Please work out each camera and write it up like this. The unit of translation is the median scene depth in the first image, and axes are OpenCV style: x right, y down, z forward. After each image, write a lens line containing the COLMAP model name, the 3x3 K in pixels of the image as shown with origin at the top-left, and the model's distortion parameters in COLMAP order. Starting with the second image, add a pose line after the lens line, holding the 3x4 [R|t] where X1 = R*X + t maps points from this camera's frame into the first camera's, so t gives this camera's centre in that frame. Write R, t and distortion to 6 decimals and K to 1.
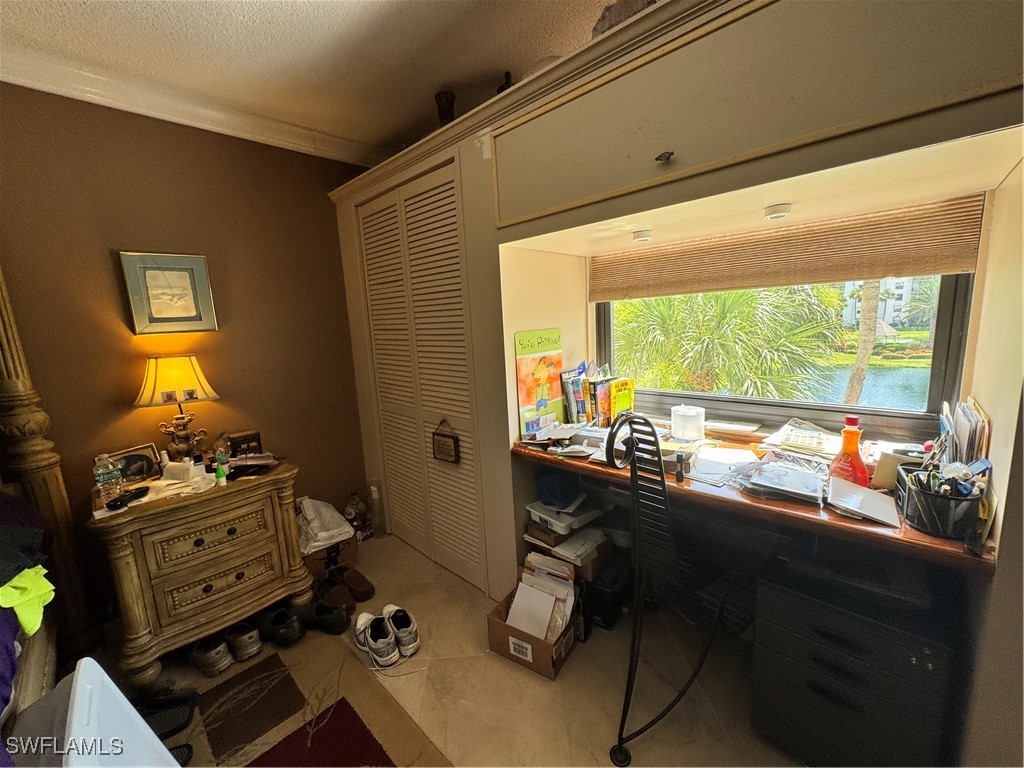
lens RADIAL K [[406.2, 0, 512.3], [0, 406.2, 385.9], [0, 0, 1]] dist [-0.003985, 0.000670]
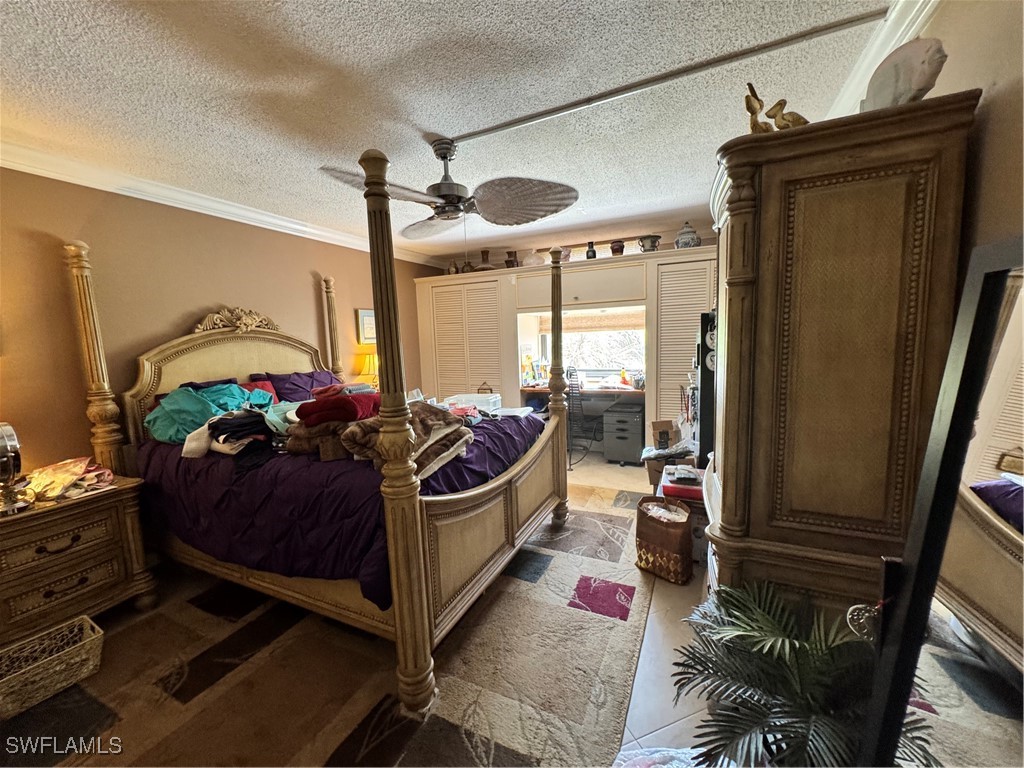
lens RADIAL K [[406.2, 0, 509.7], [0, 406.2, 383.8], [0, 0, 1]] dist [-0.003985, 0.000670]
pose [[0.949584, -0.018006, 0.312994, -0.818899], [0.038992, 0.997381, -0.060920, 0.256204], [-0.311077, 0.070053, 0.947799, -1.359239]]
